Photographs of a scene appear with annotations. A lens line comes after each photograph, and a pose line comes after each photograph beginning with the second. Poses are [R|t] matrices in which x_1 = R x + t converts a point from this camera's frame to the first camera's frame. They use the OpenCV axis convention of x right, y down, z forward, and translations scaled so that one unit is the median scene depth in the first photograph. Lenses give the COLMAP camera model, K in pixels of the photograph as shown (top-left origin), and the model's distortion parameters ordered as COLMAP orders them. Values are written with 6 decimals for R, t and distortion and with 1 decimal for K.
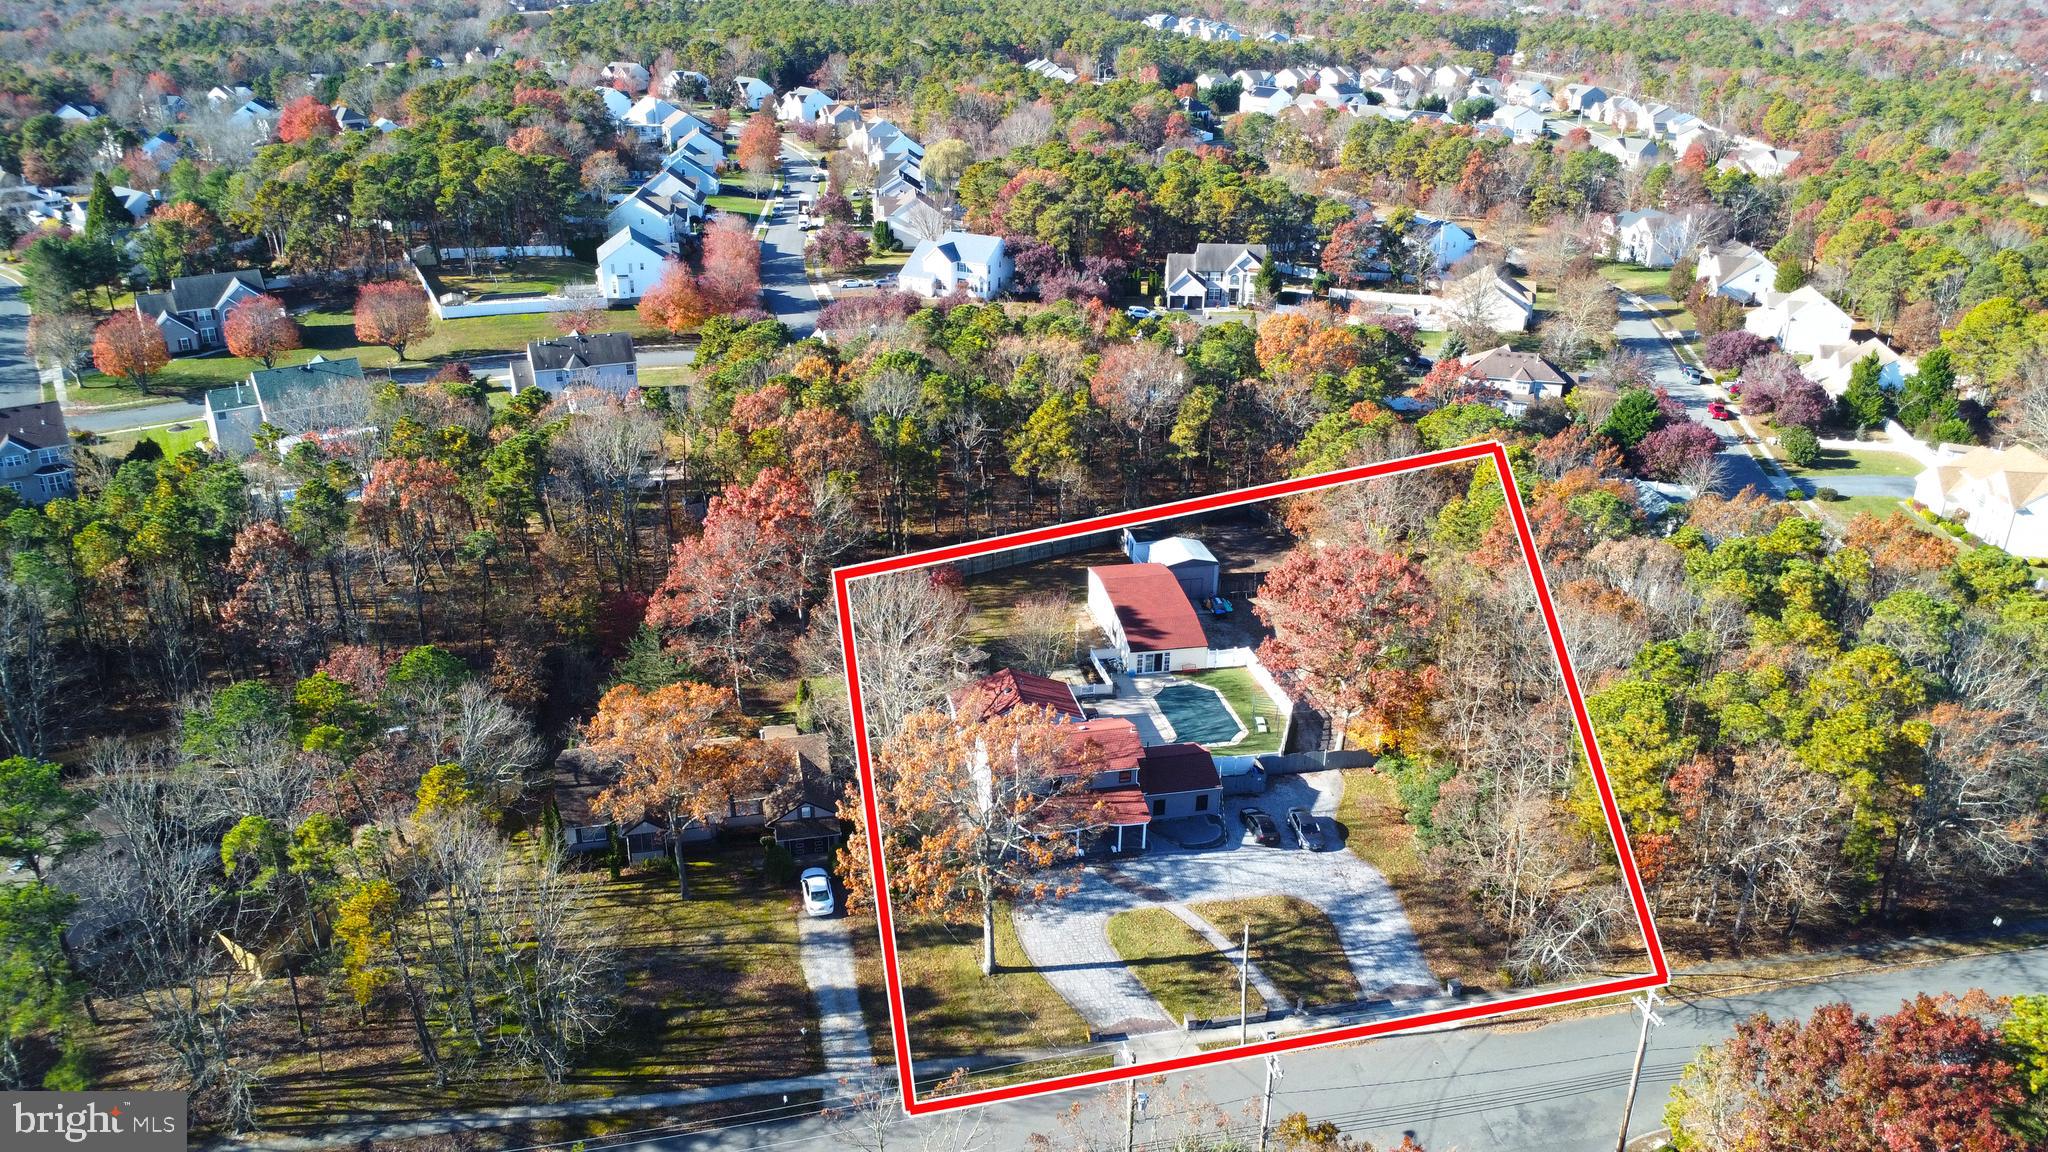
lens RADIAL K [[1471.4, 0, 1017.0], [0, 1471.4, 584.1], [0, 0, 1]] dist [-0.024522, -0.007800]
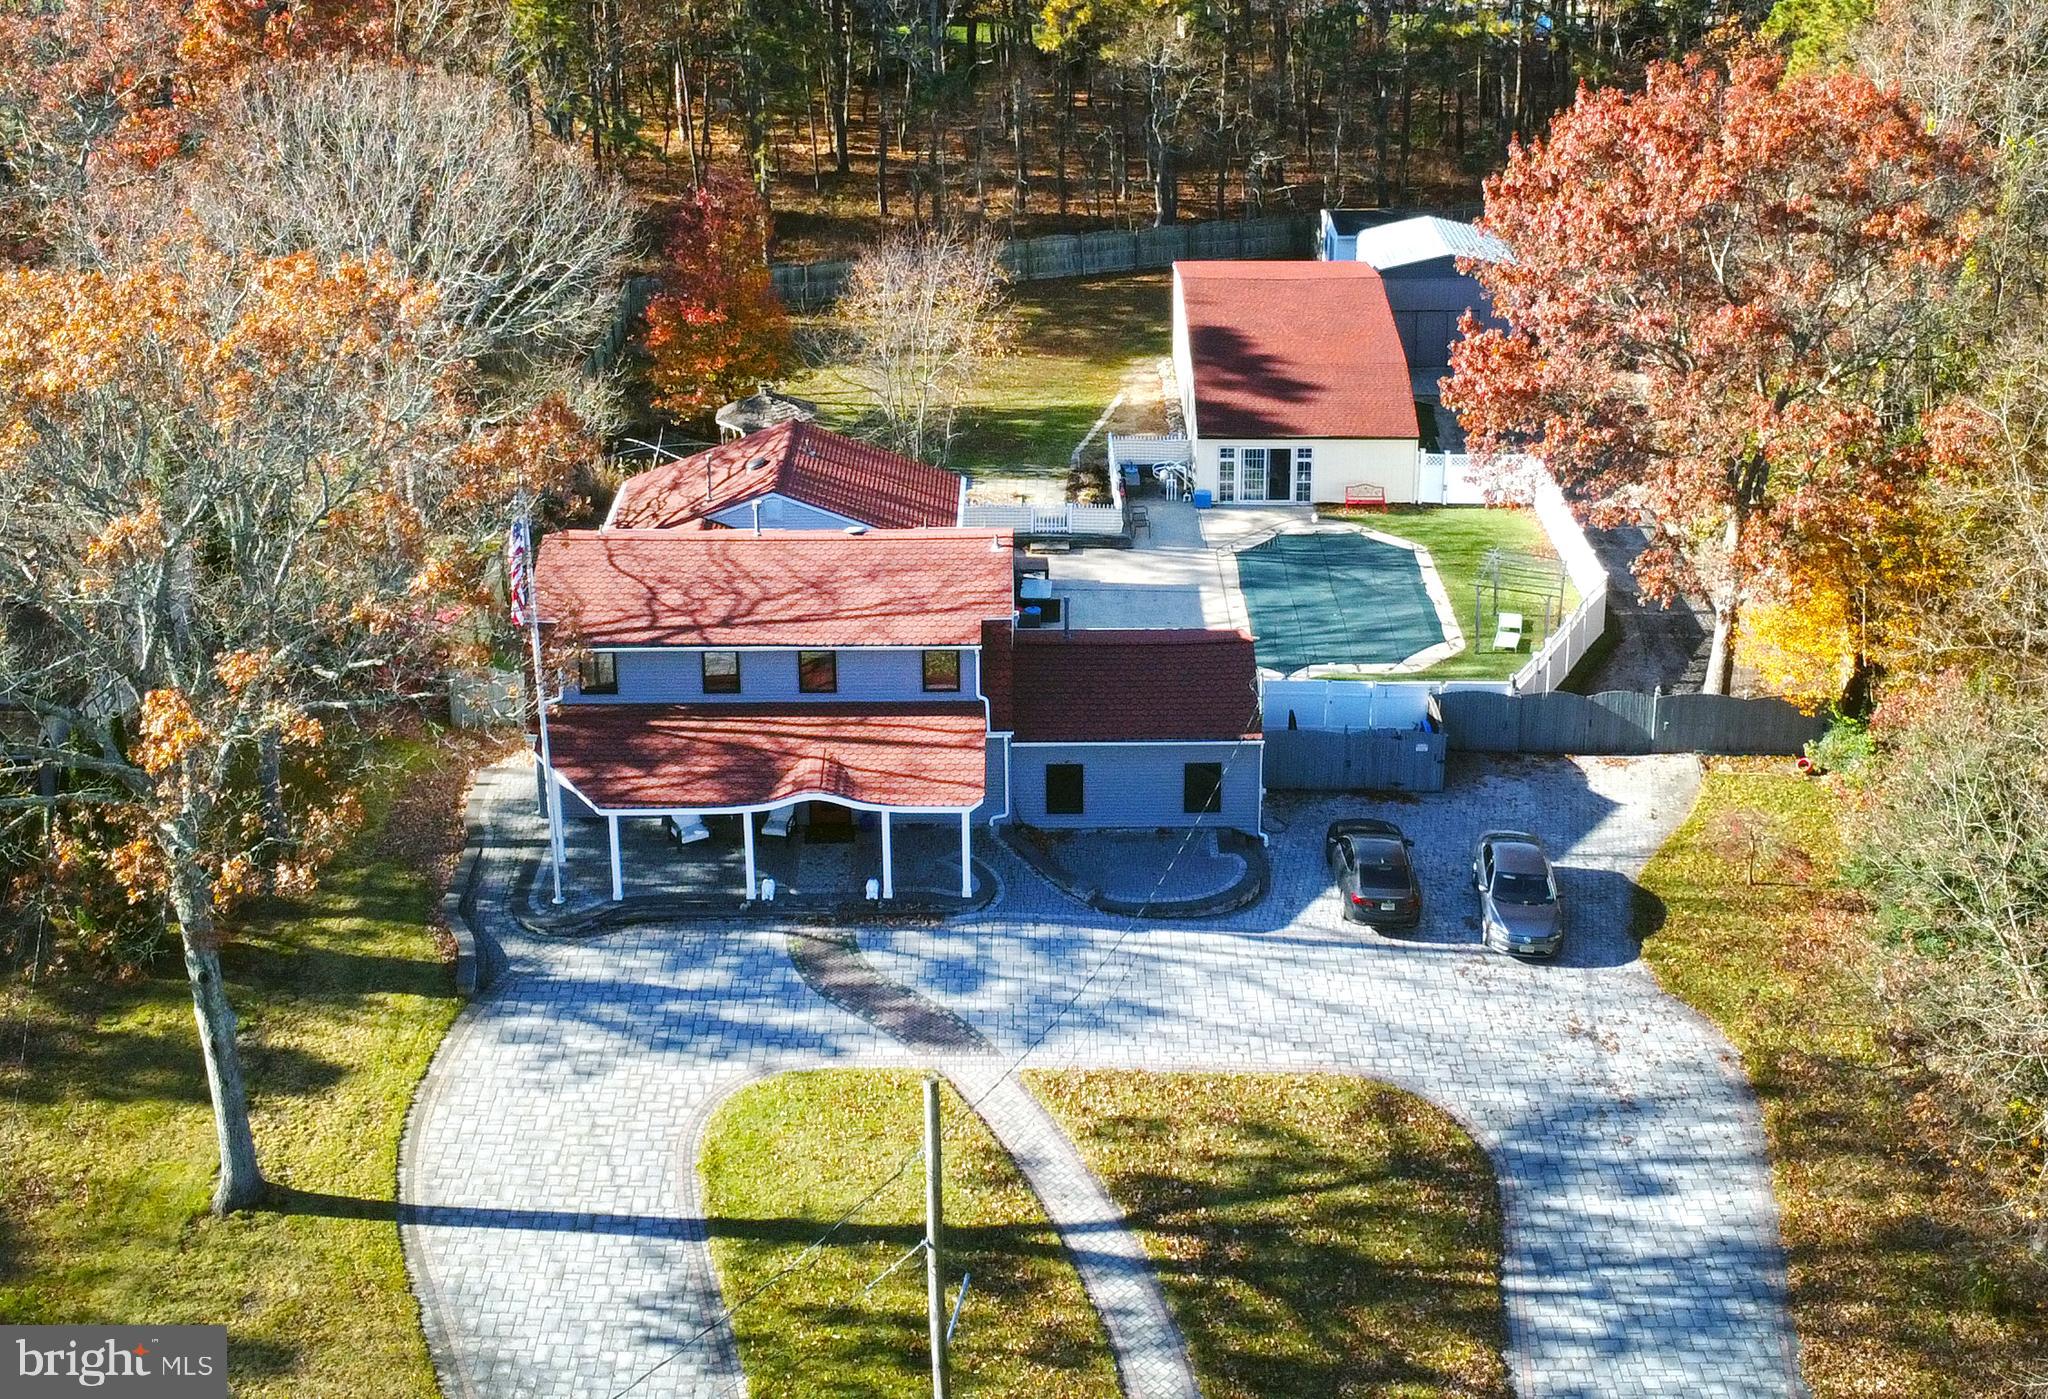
lens RADIAL K [[2516.0, 0, 1042.8], [0, 2516.0, 683.9], [0, 0, 1]] dist [-0.023143, 0.000000]
pose [[0.979691, 0.066656, -0.189109, 0.204705], [-0.064561, 0.997765, 0.017224, 0.125516], [0.189835, -0.004665, 0.981805, 0.477123]]
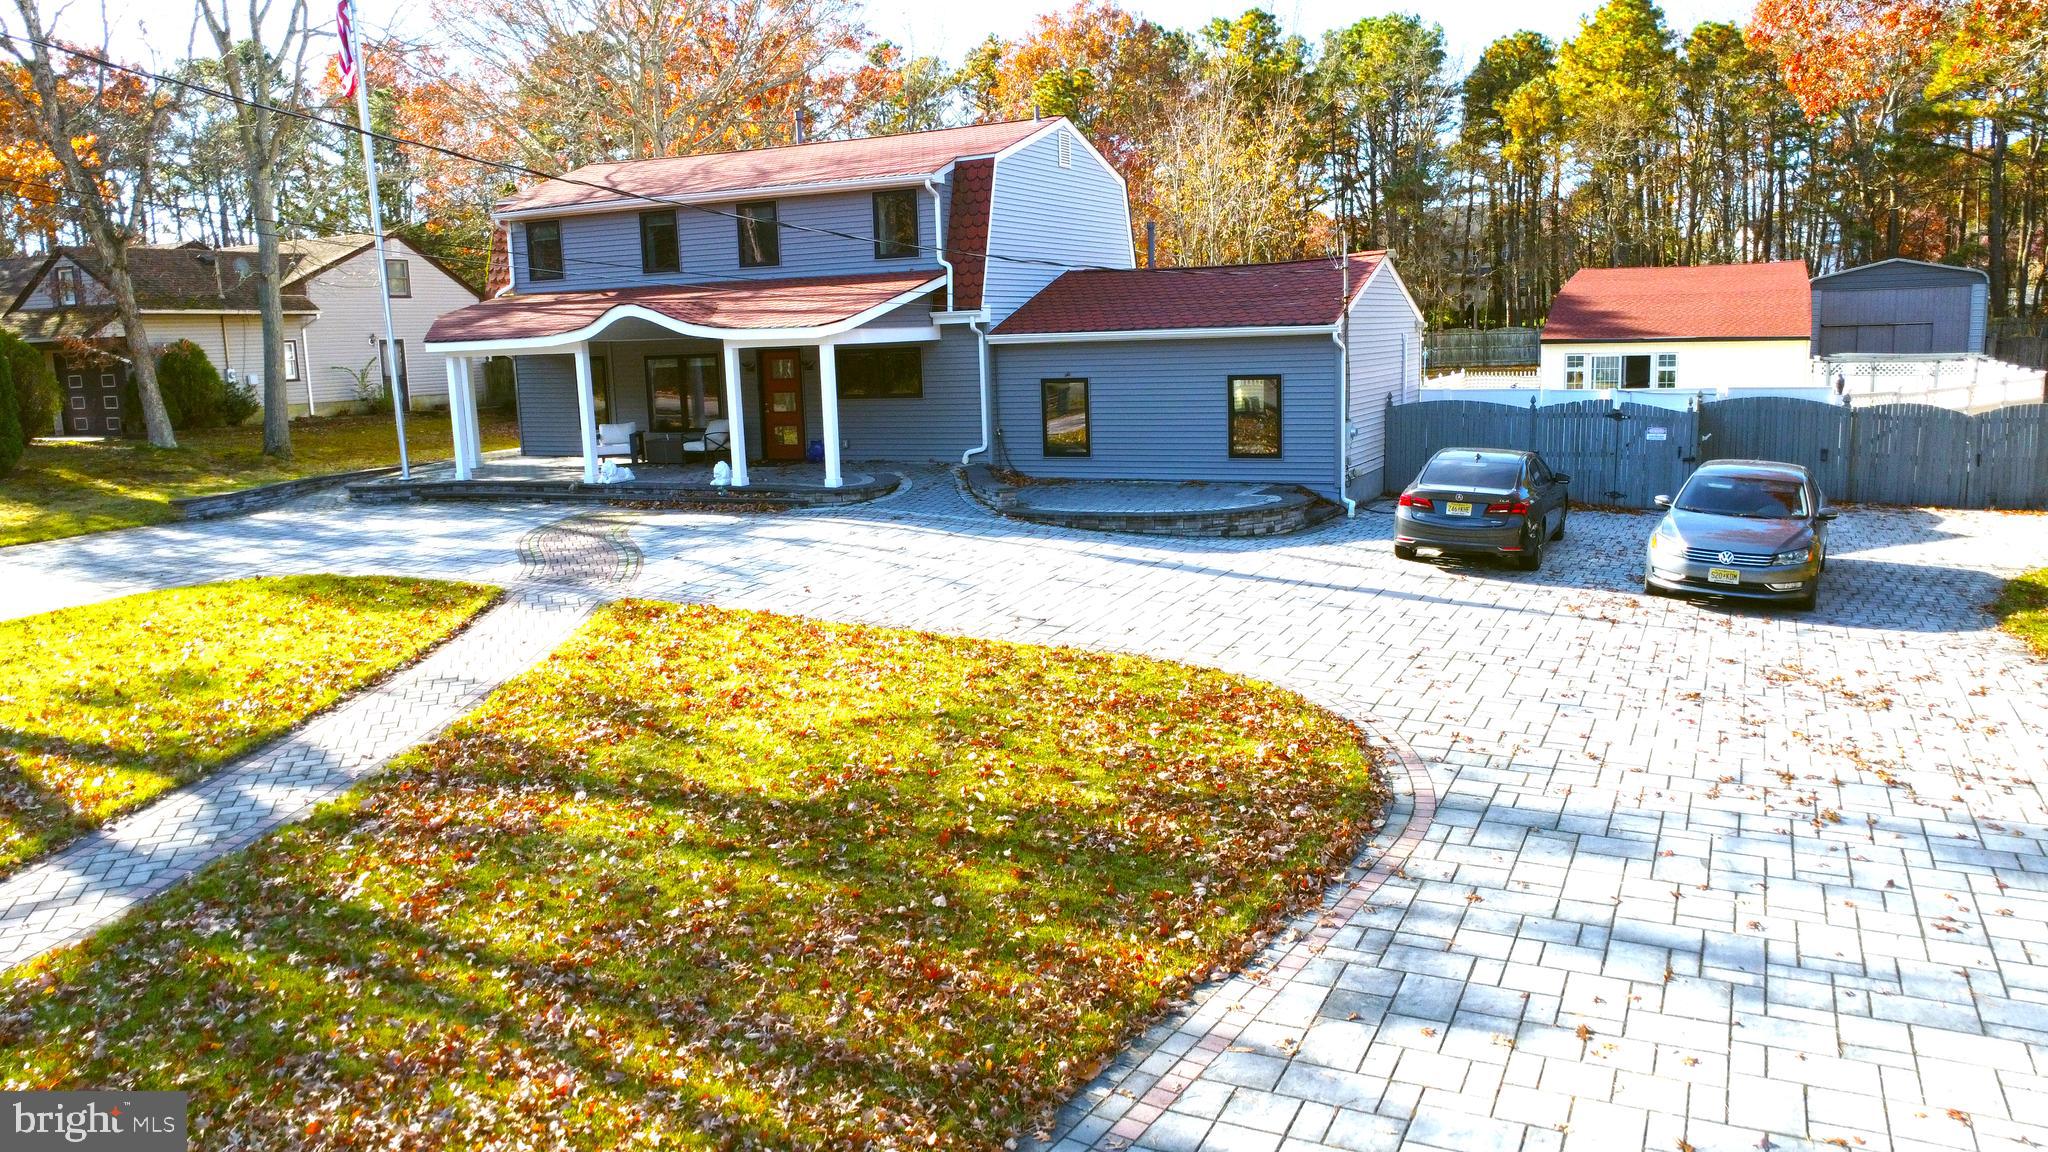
lens RADIAL K [[1471.4, 0, 1008.5], [0, 1471.4, 569.4], [0, 0, 1]] dist [-0.024522, -0.007800]
pose [[0.782182, 0.064871, -0.619664, 0.244338], [-0.211815, 0.963013, -0.166553, 0.225206], [0.585940, 0.261529, 0.766992, 0.865494]]
